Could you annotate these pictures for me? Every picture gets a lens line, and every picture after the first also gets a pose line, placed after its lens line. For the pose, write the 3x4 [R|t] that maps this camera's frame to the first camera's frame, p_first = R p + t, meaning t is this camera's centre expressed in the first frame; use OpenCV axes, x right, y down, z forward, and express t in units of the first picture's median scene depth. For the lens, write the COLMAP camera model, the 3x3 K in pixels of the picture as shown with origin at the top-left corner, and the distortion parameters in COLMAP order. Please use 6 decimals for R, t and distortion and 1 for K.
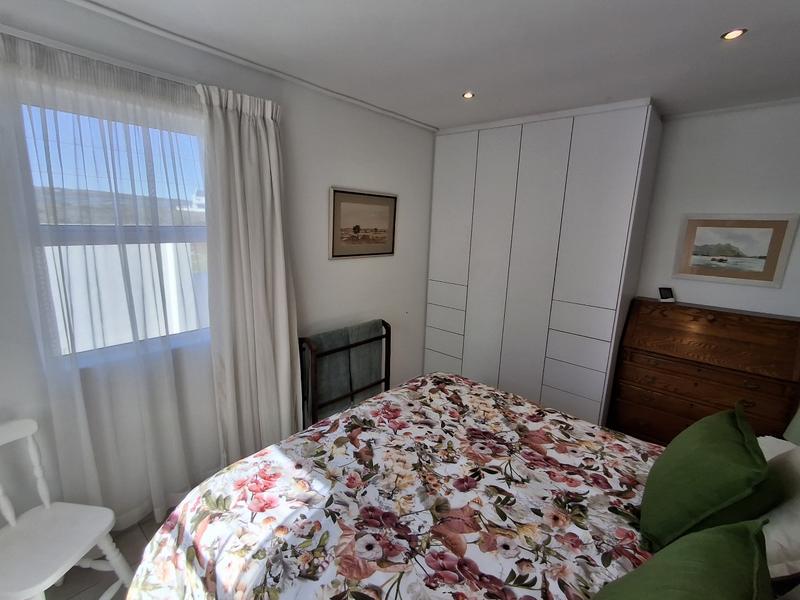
lens RADIAL K [[368.7, 0, 404.2], [0, 368.7, 294.4], [0, 0, 1]] dist [0.000606, 0.001179]
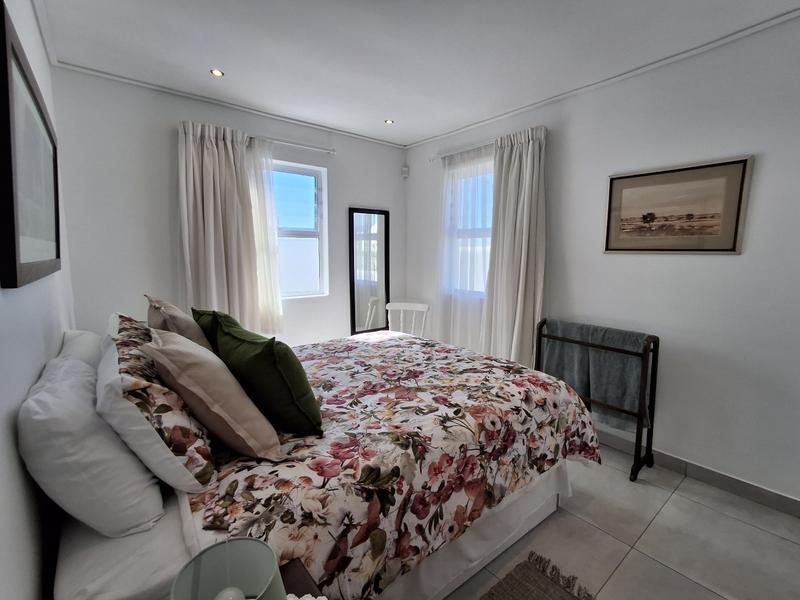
lens RADIAL K [[368.7, 0, 404.2], [0, 368.7, 294.4], [0, 0, 1]] dist [0.000606, 0.001179]
pose [[-0.170311, 0.076916, -0.982384, 1.218819], [-0.208603, 0.971540, 0.112231, 0.014430], [0.963057, 0.224042, -0.149419, 1.001297]]
